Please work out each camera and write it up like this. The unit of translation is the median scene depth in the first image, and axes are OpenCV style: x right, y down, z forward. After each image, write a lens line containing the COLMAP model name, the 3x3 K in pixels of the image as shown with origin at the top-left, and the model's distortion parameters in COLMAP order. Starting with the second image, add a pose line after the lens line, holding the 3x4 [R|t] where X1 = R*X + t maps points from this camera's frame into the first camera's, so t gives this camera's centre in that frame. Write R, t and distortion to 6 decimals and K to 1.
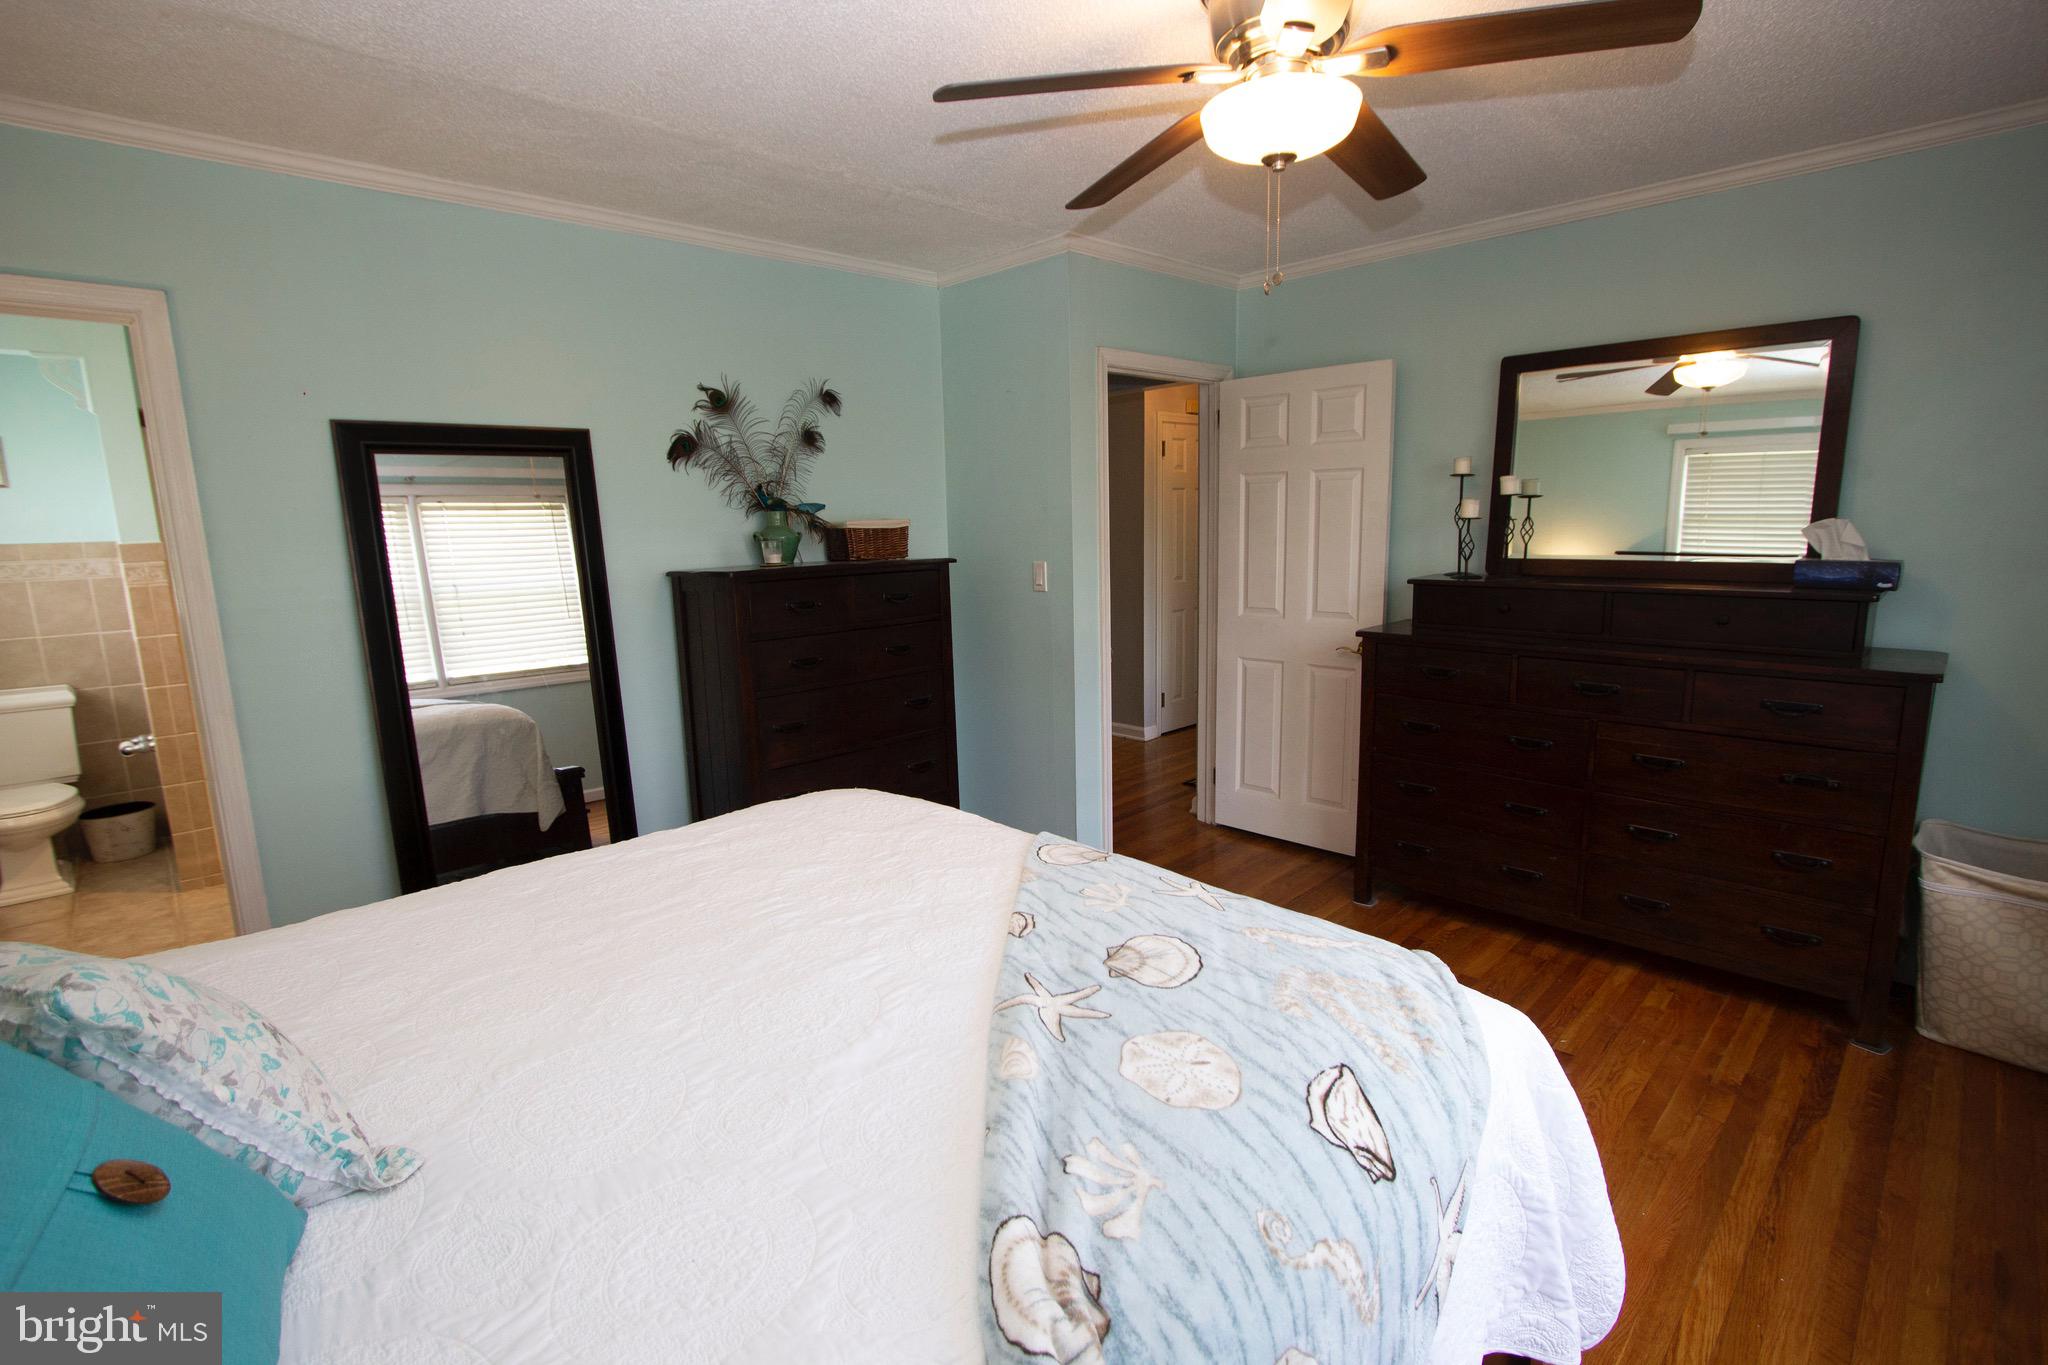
lens RADIAL K [[947.3, 0, 1012.2], [0, 947.3, 678.0], [0, 0, 1]] dist [-0.020539, 0.003215]
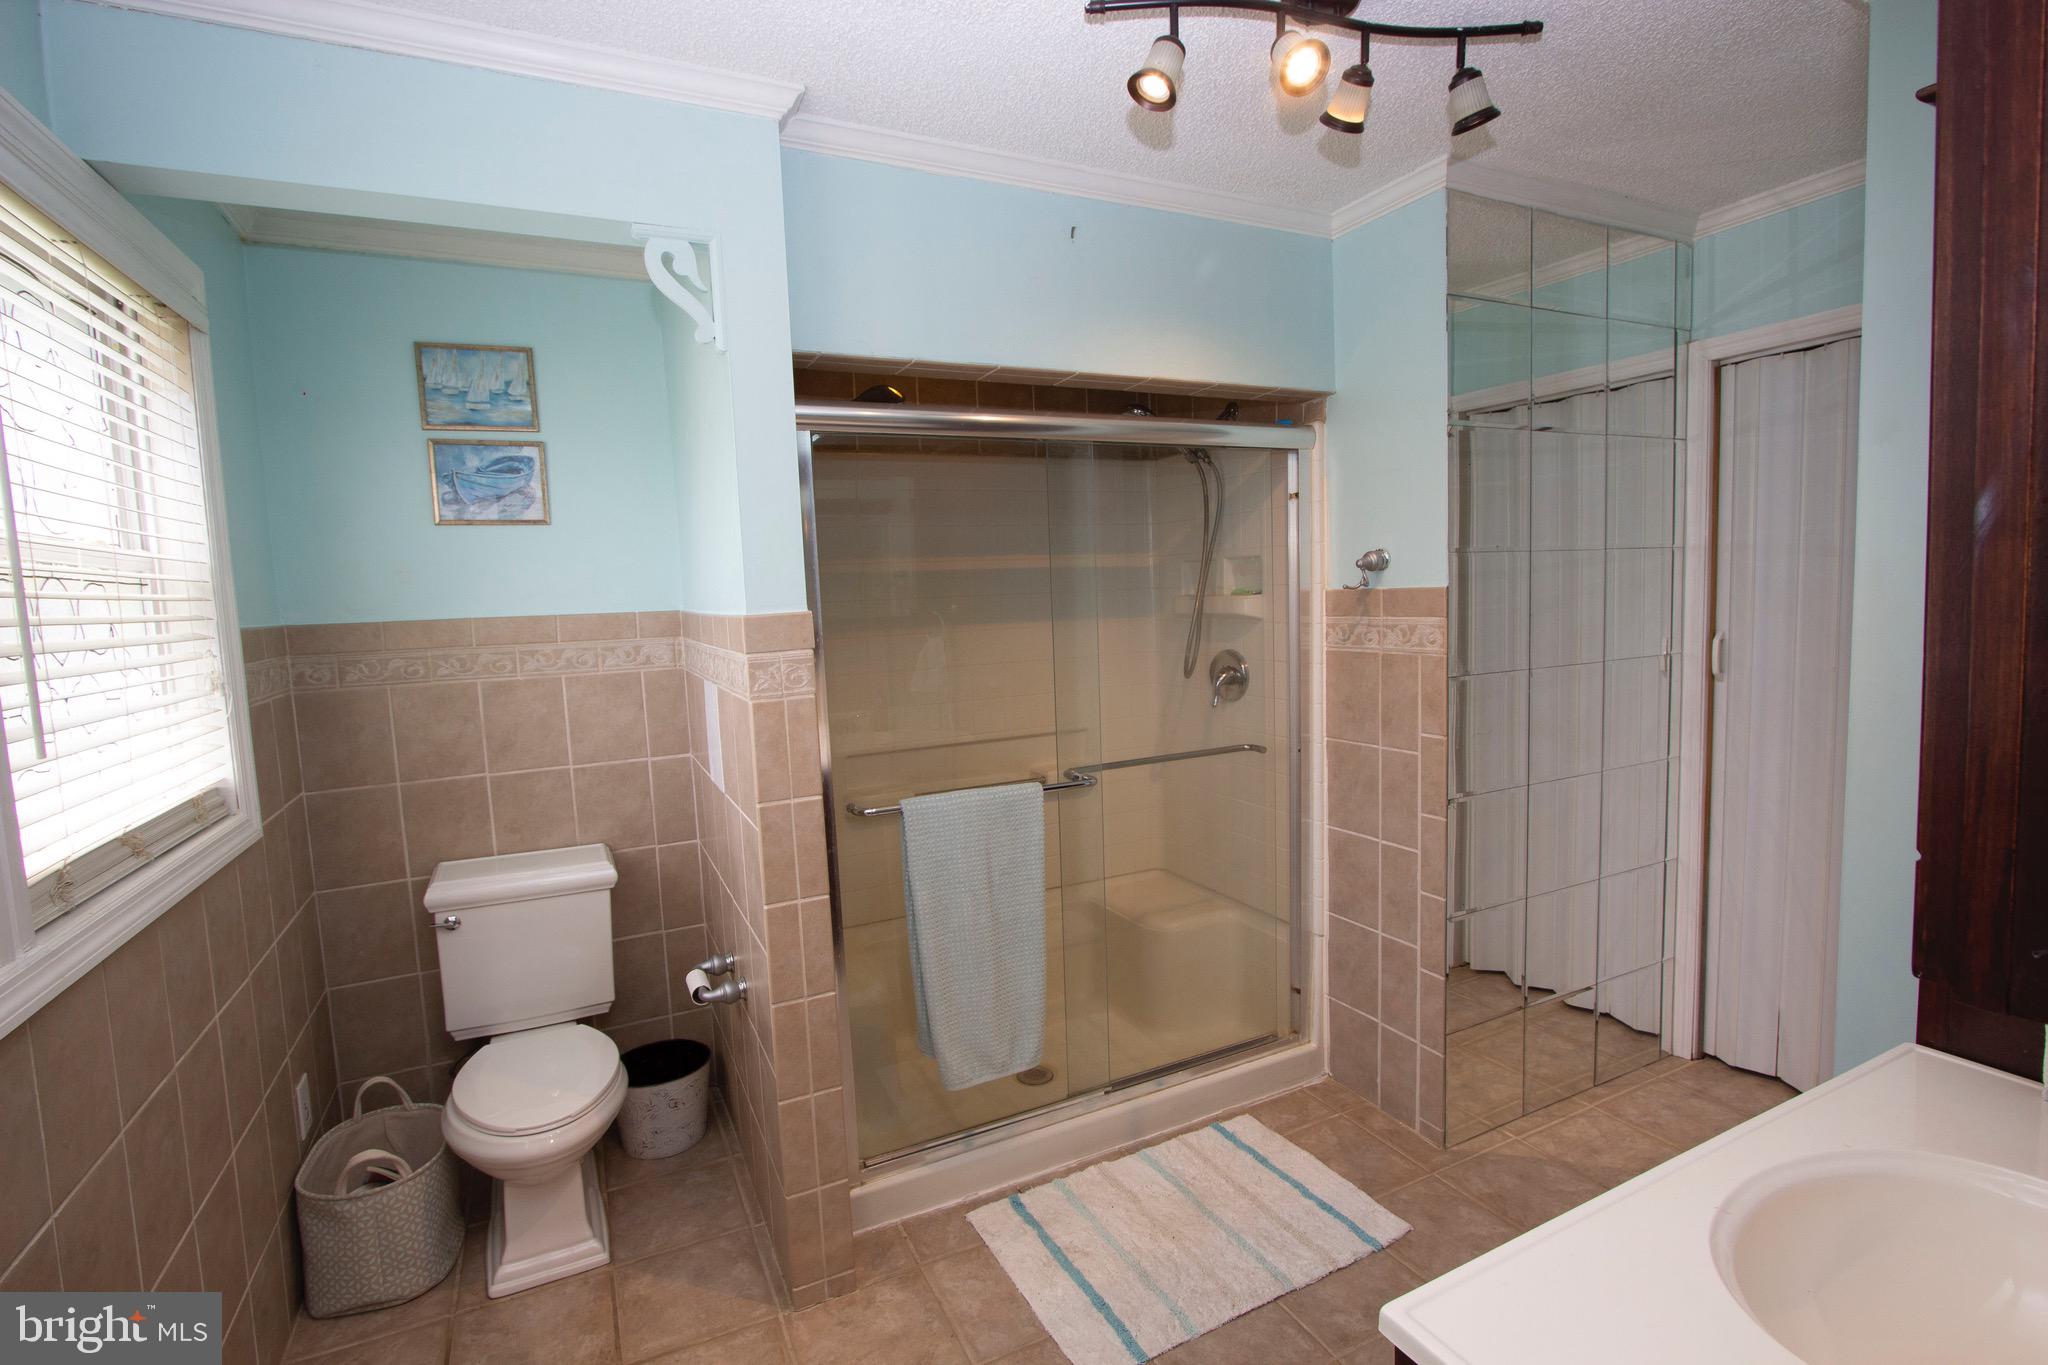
lens RADIAL K [[947.3, 0, 1012.2], [0, 947.3, 678.0], [0, 0, 1]] dist [-0.020539, 0.003215]
pose [[0.951411, 0.016513, -0.307481, -0.556525], [-0.037725, 0.997290, -0.063169, -0.070698], [0.305605, 0.071699, 0.949455, 0.473869]]
